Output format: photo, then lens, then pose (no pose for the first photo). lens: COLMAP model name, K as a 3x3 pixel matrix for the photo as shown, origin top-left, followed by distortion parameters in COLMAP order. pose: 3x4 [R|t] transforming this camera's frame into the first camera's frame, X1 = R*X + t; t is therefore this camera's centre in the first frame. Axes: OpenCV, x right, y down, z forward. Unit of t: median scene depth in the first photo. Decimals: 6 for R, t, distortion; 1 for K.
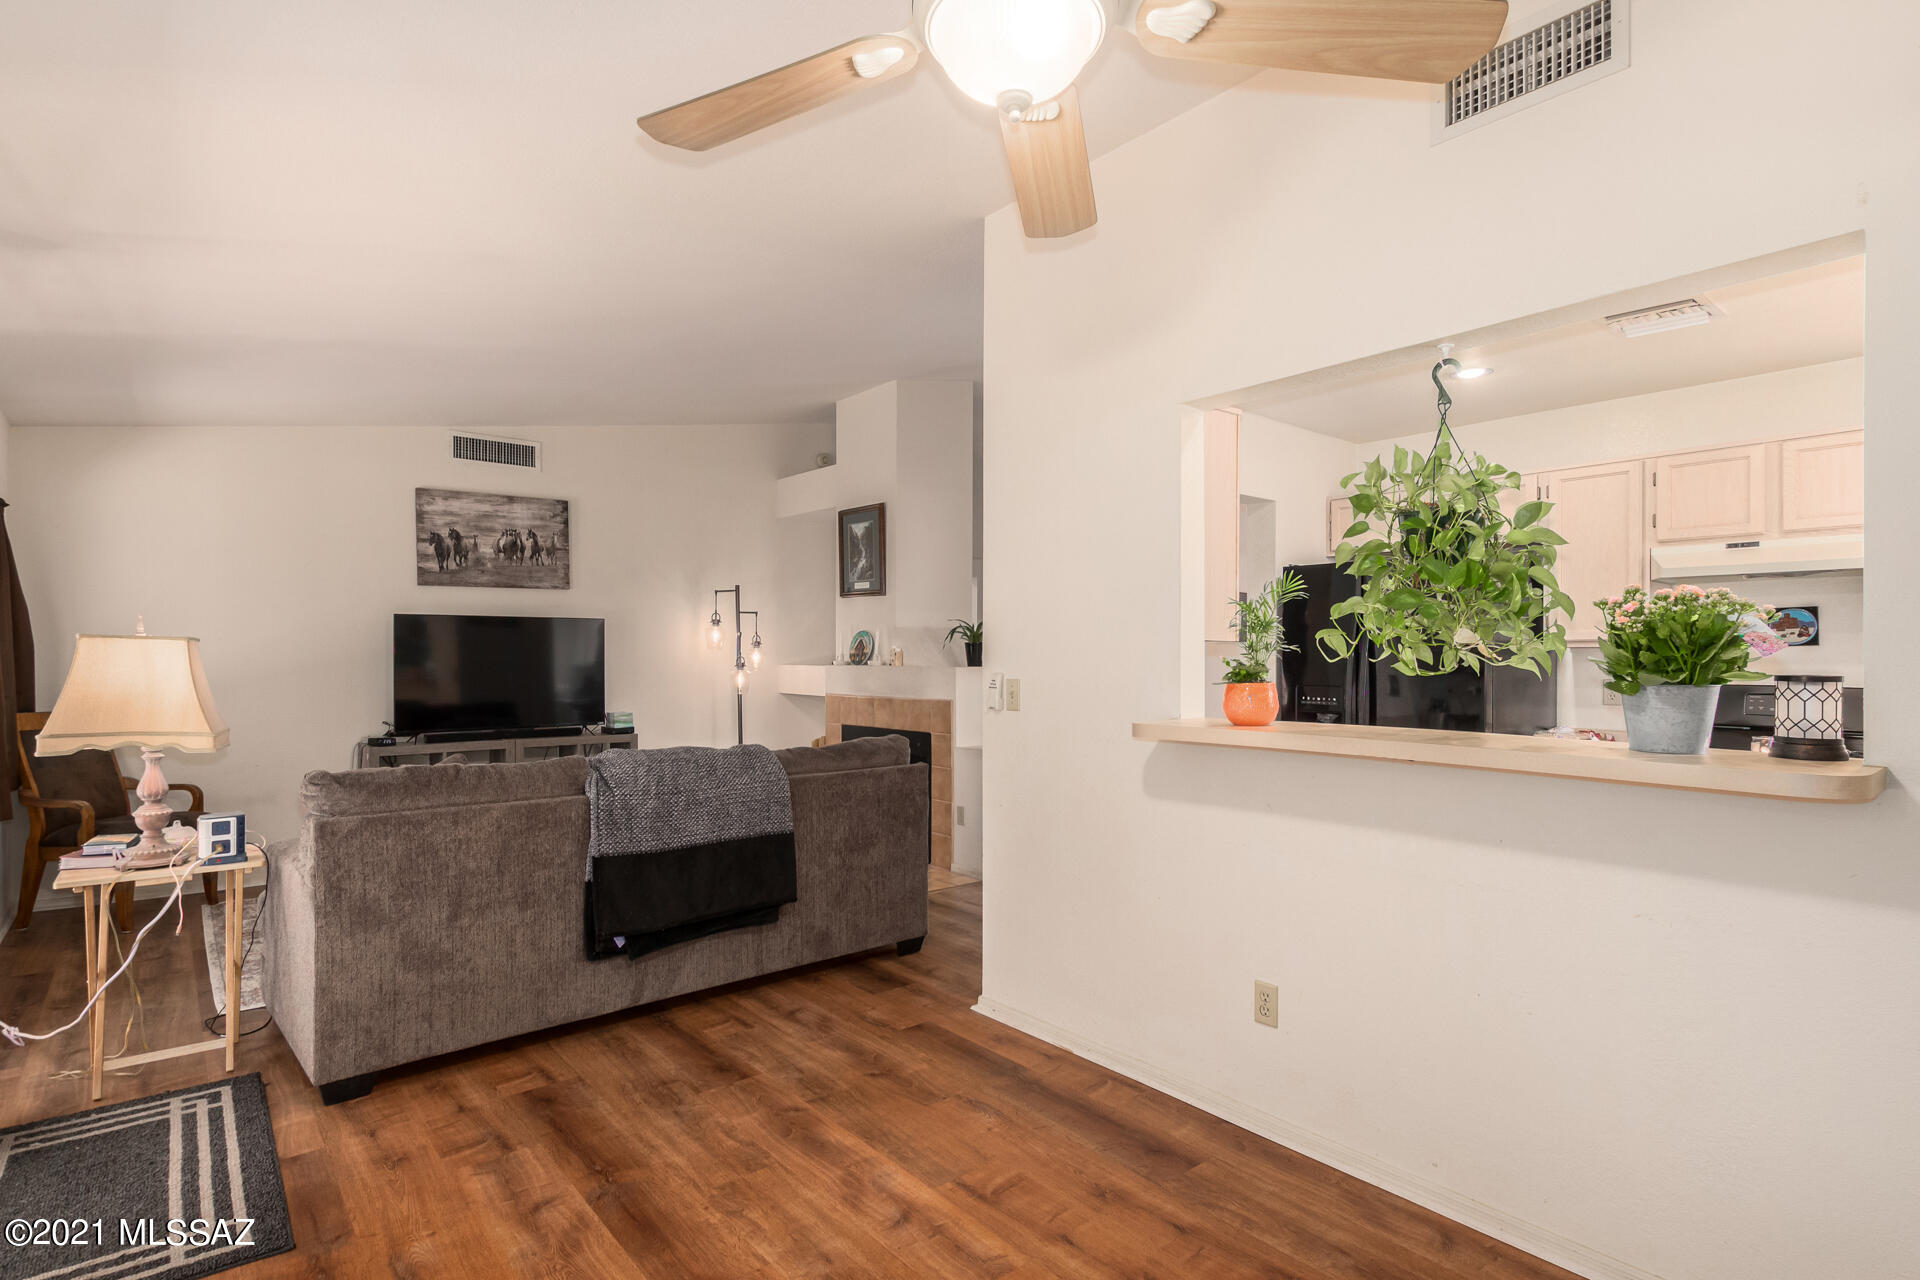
lens RADIAL K [[951.0, 0, 962.5], [0, 951.0, 653.5], [0, 0, 1]] dist [0.002298, 0.000528]
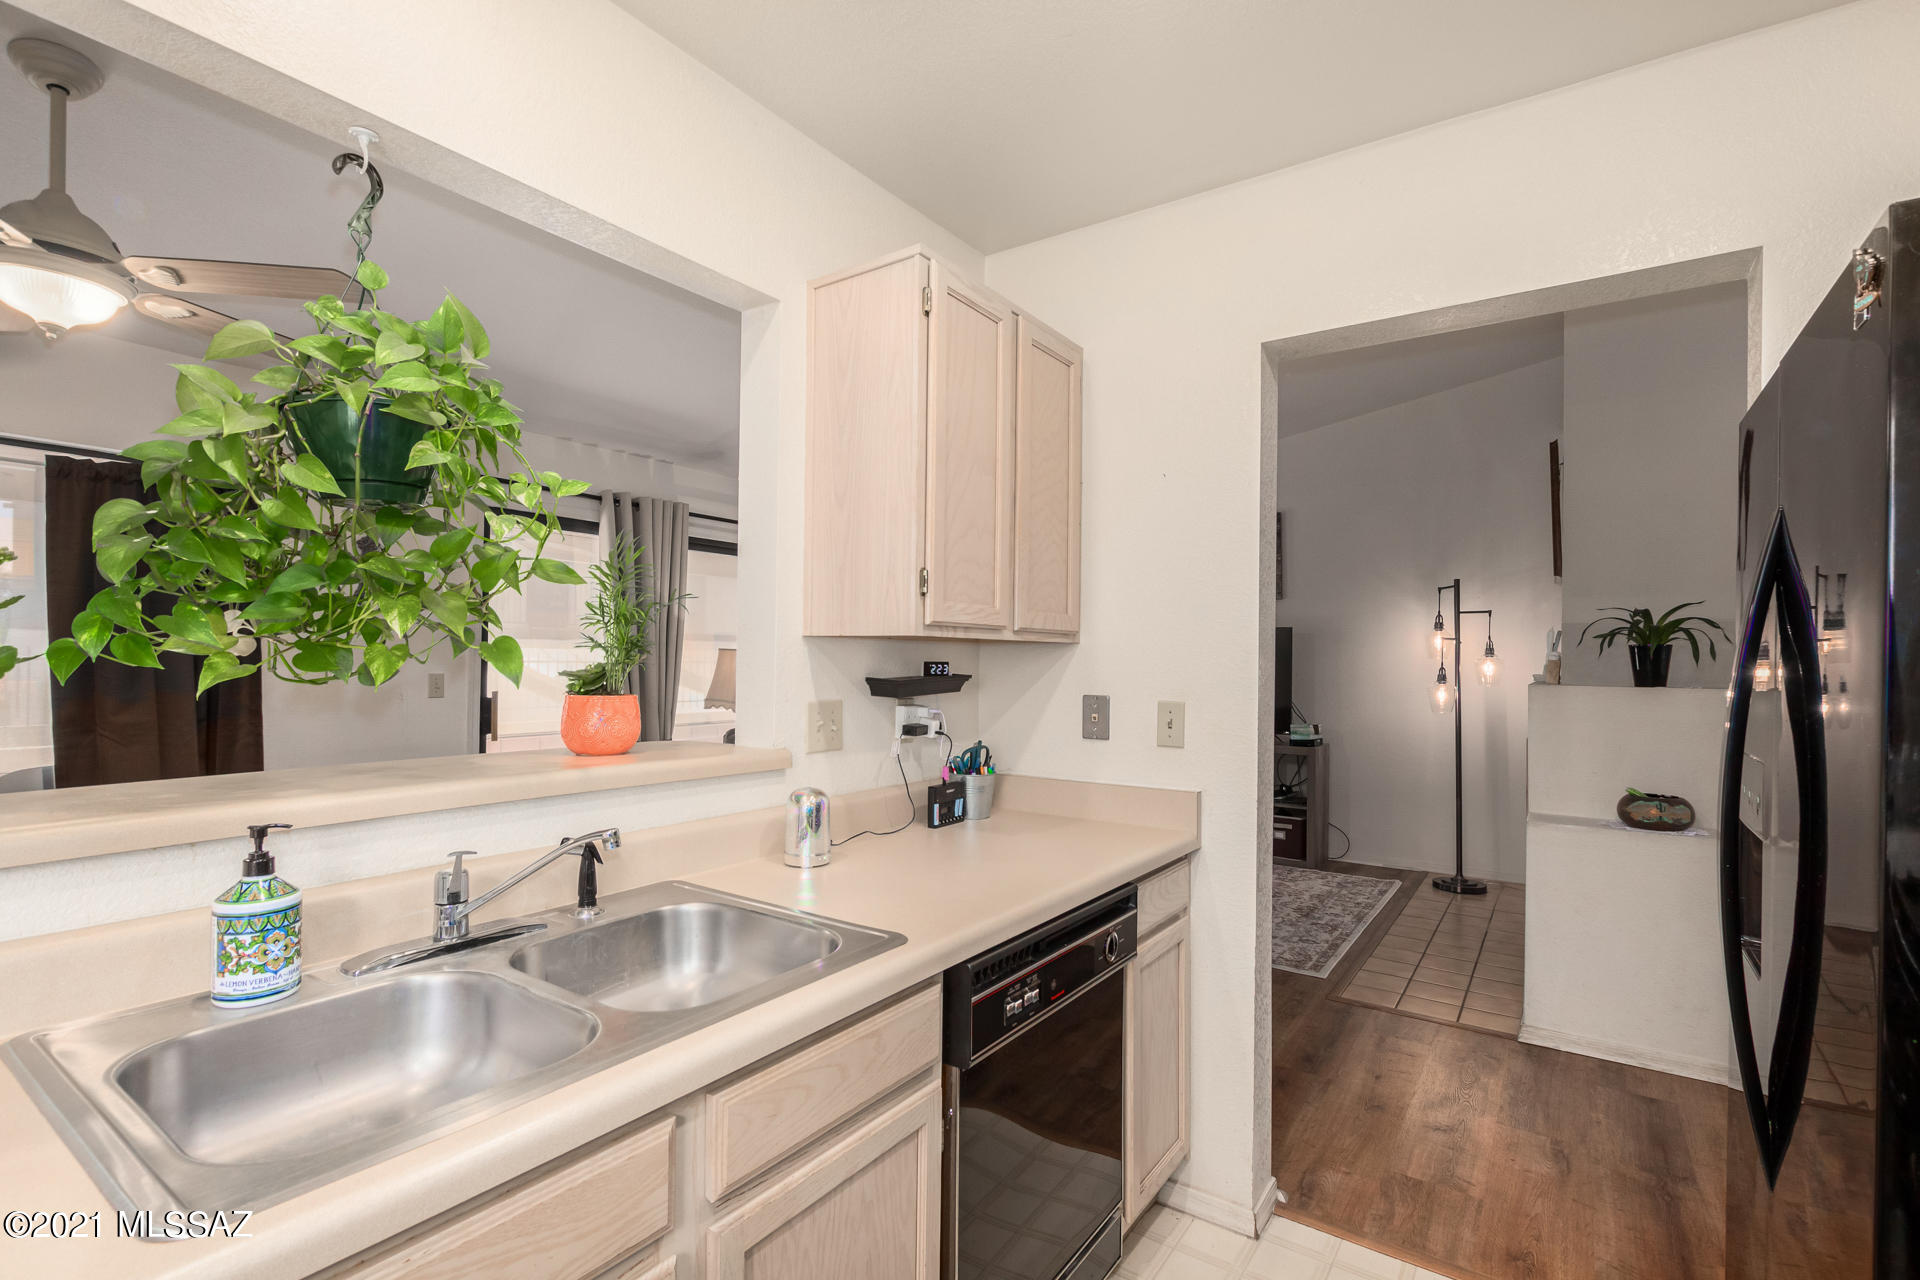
lens RADIAL K [[881.5, 0, 968.1], [0, 881.5, 648.8], [0, 0, 1]] dist [0.001423, -0.000132]
pose [[0.270403, -0.014248, -0.962642, 0.426524], [-0.006379, 0.999842, -0.016591, 0.002830], [0.962726, 0.010627, 0.270270, 0.450182]]
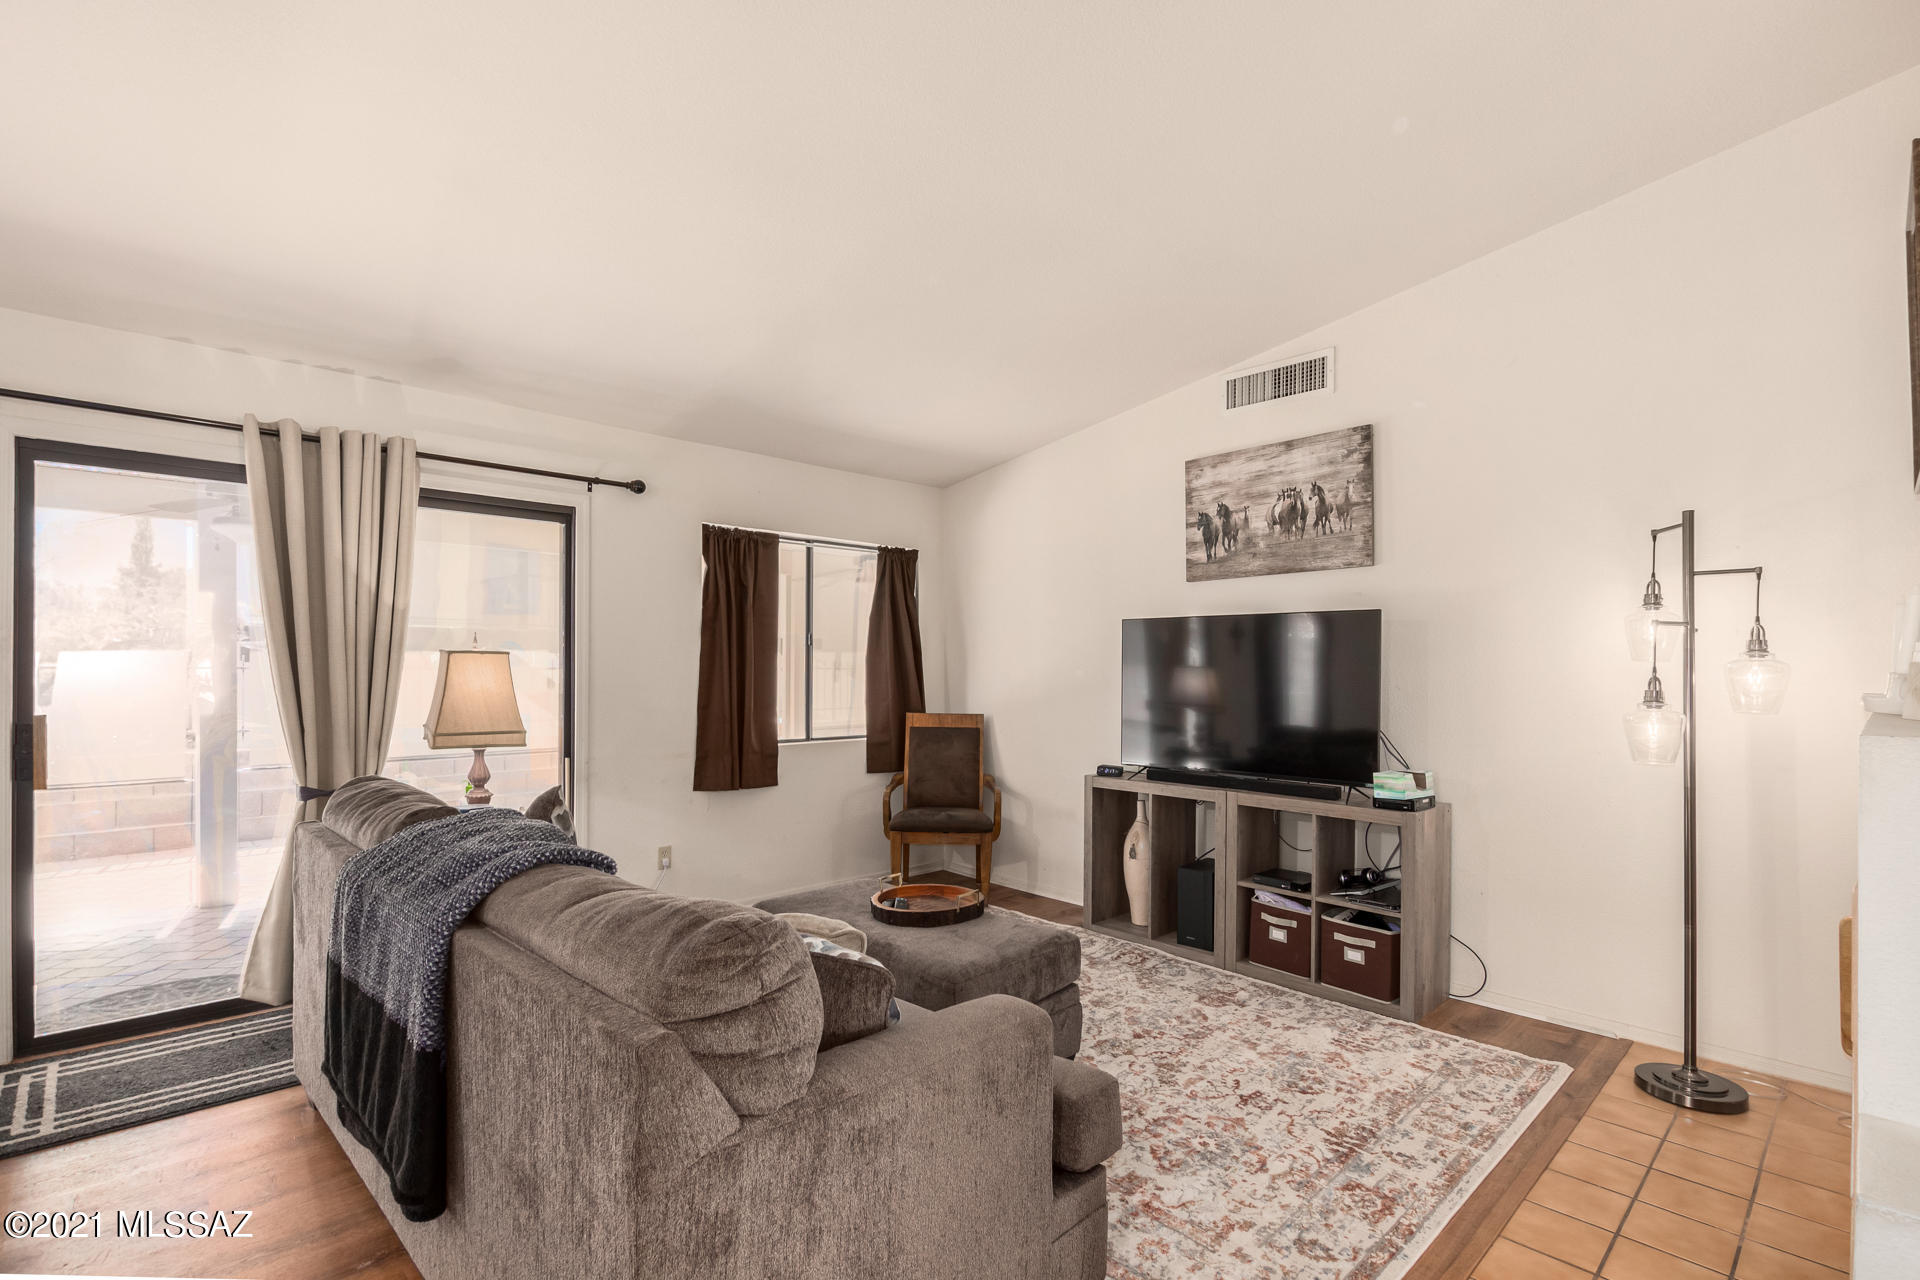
lens RADIAL K [[907.7, 0, 965.1], [0, 907.7, 663.2], [0, 0, 1]] dist [0.001636, -0.000141]
pose [[0.078383, -0.002583, -0.996920, 0.169374], [-0.003702, 0.999989, -0.002882, -0.000607], [0.996916, 0.003917, 0.078373, 0.729488]]
